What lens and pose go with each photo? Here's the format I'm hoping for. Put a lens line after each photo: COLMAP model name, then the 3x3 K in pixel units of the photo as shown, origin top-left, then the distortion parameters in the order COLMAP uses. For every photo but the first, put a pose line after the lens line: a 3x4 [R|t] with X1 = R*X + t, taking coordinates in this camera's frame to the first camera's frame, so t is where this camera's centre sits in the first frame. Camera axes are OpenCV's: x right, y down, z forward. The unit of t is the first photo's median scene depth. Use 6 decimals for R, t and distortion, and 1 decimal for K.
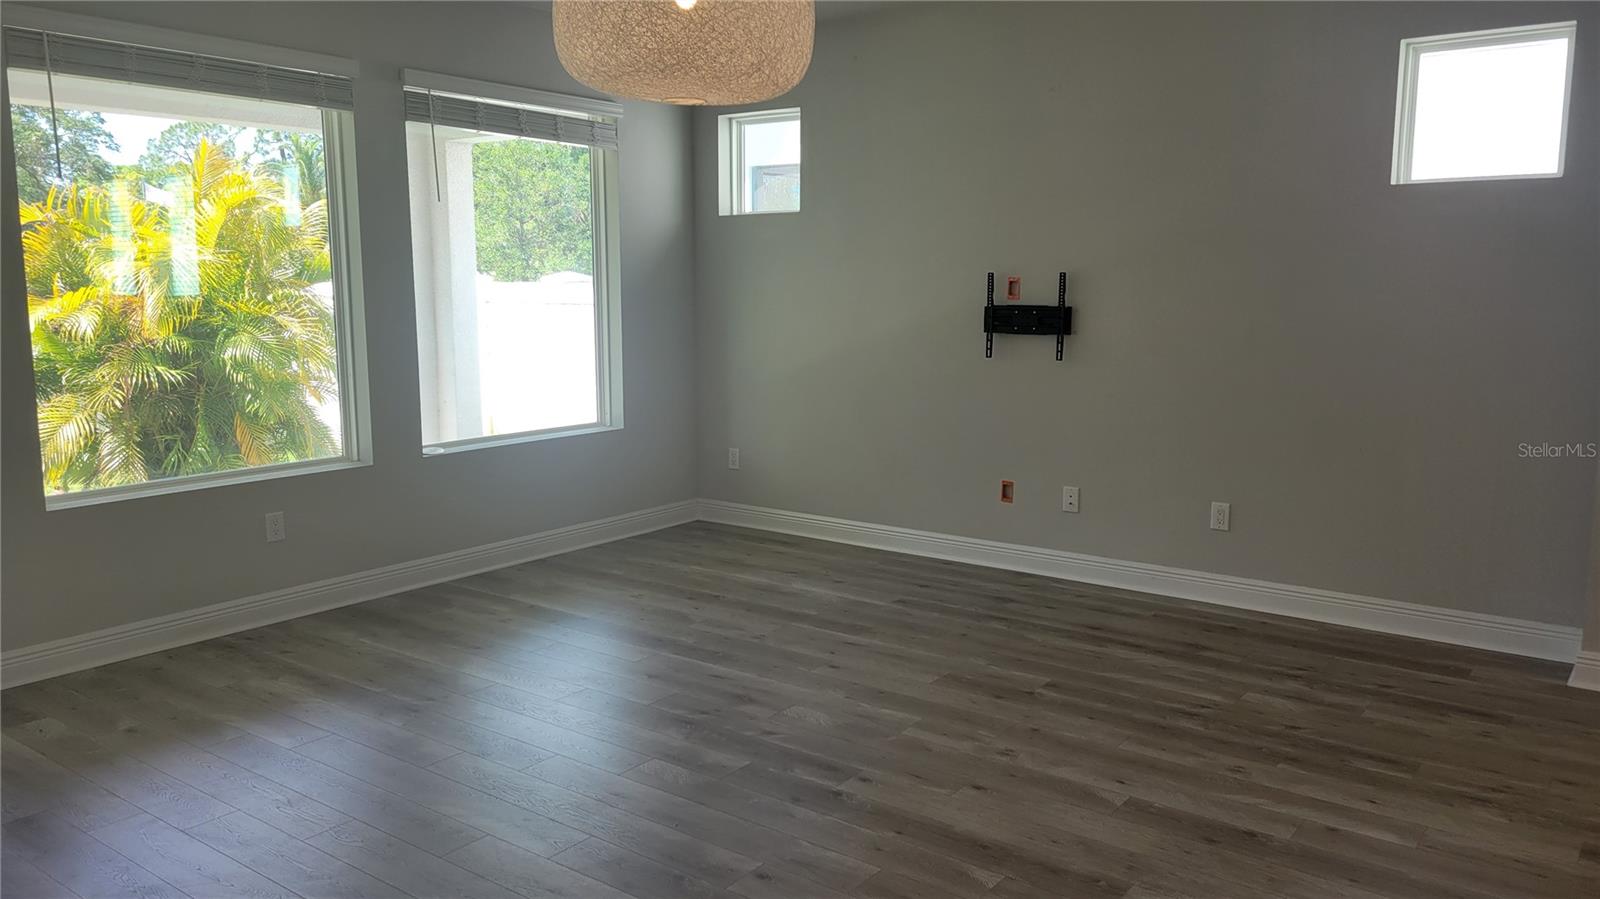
lens RADIAL K [[1187.1, 0, 806.0], [0, 1187.1, 427.6], [0, 0, 1]] dist [0.047059, -0.006140]
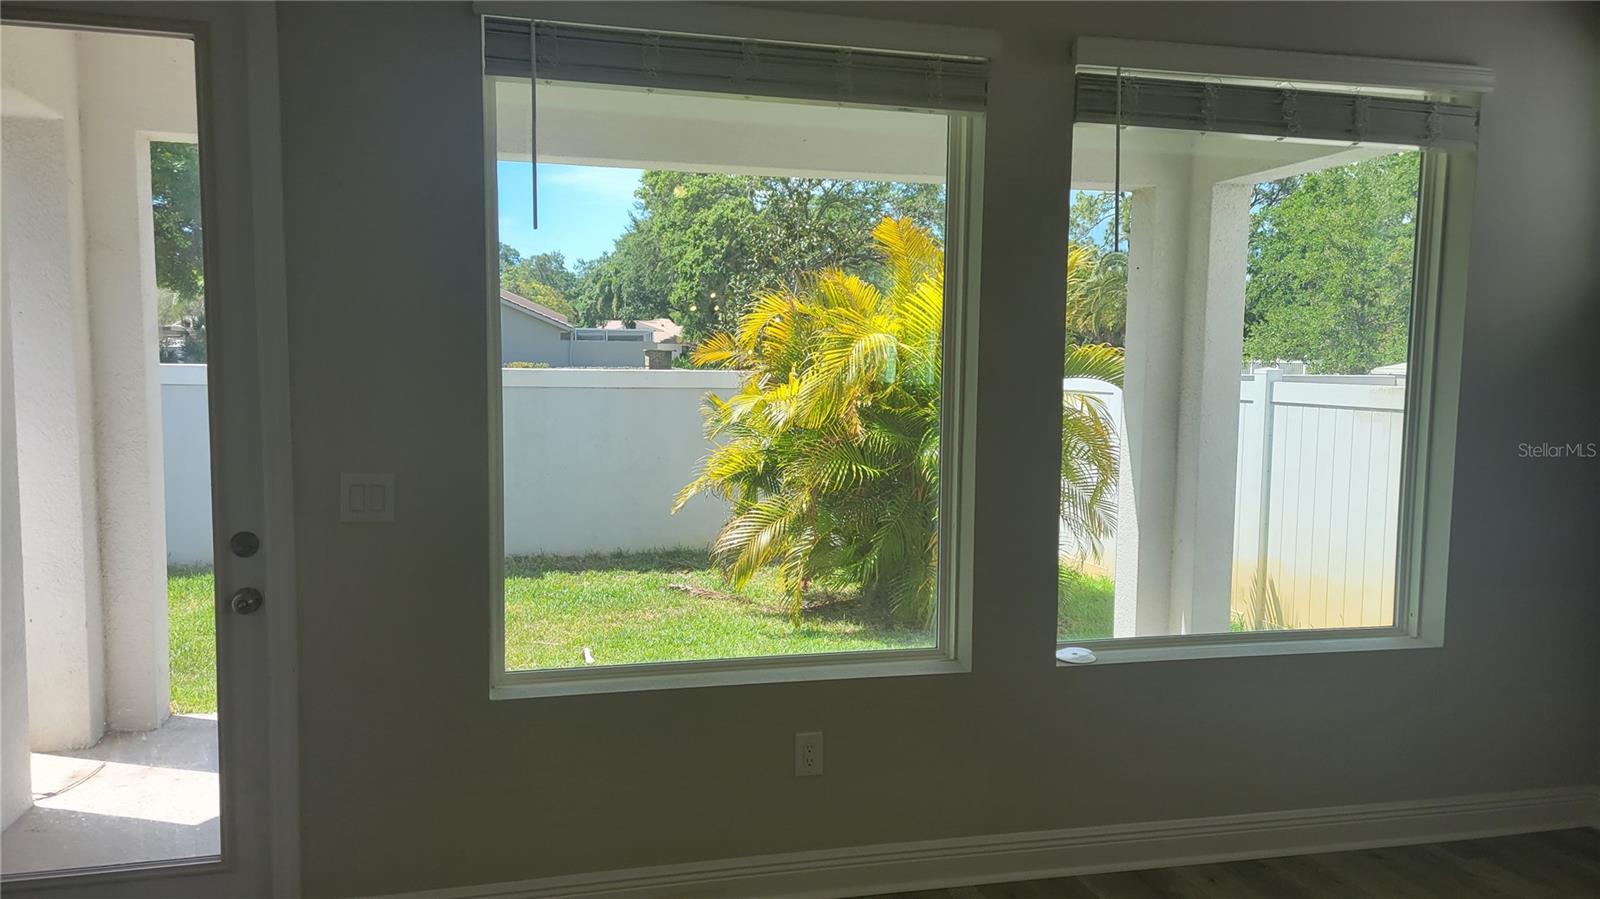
lens RADIAL K [[1187.5, 0, 781.0], [0, 1187.5, 462.9], [0, 0, 1]] dist [0.089953, -0.075953]
pose [[0.772857, 0.068654, -0.630855, -0.042943], [-0.095850, 0.995354, -0.009103, -0.054028], [0.627299, 0.067503, 0.775847, 0.379371]]
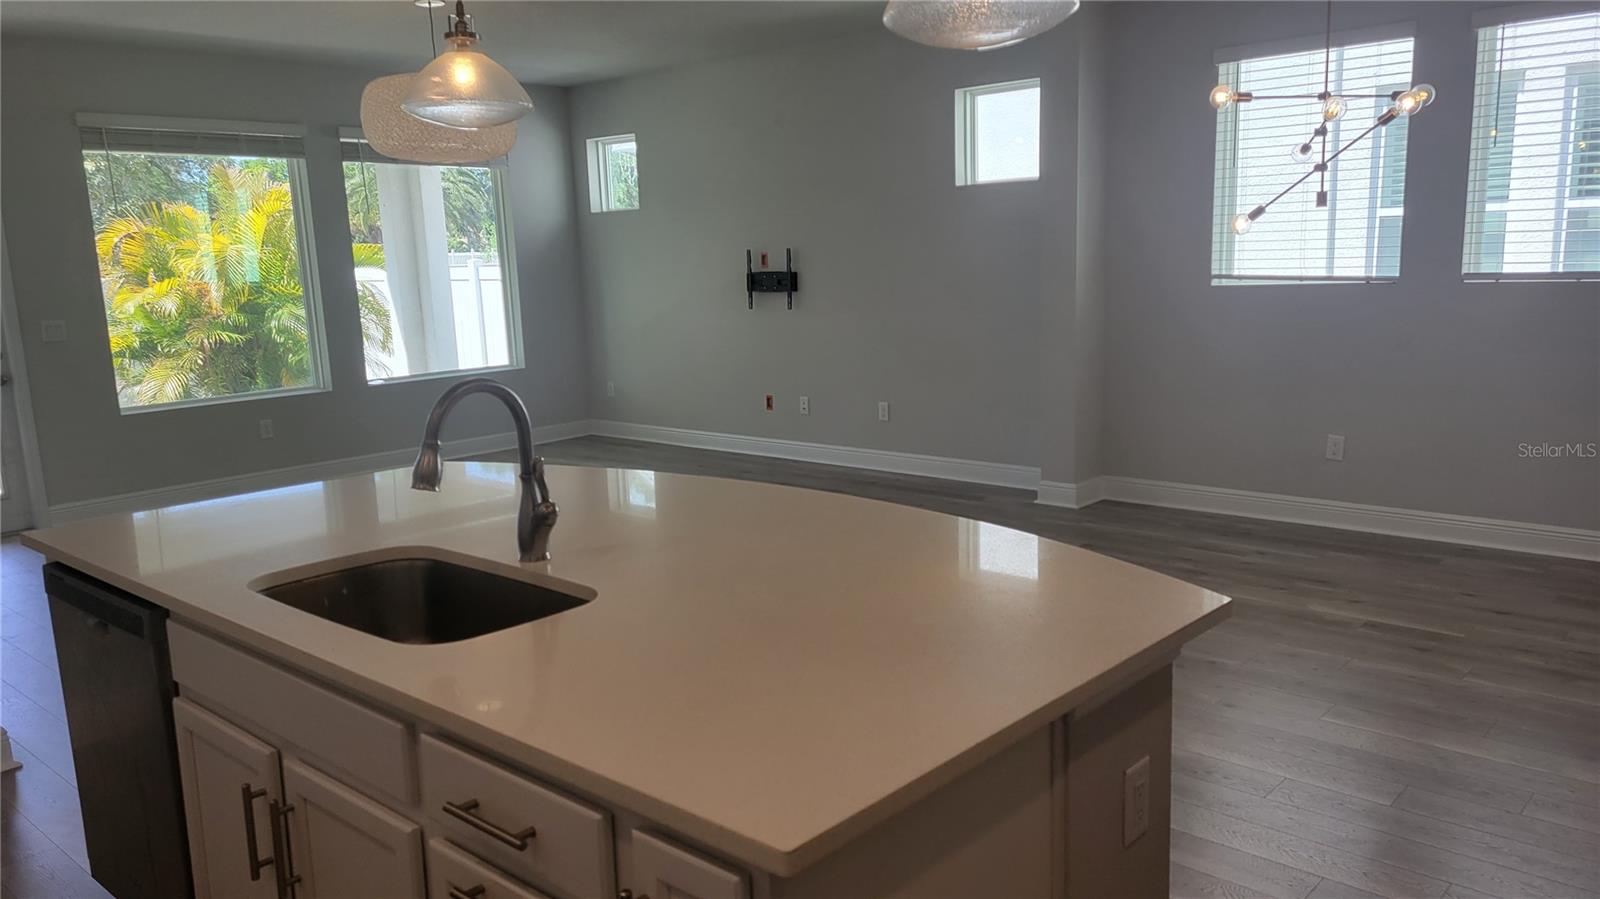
lens RADIAL K [[1177.0, 0, 800.0], [0, 1177.0, 449.5], [0, 0, 1]] dist [0.040393, 0.001549]
pose [[0.995628, -0.018724, -0.091510, 0.319964], [0.022919, 0.998723, 0.045013, 0.045108], [0.090550, -0.046914, 0.994786, -0.393543]]
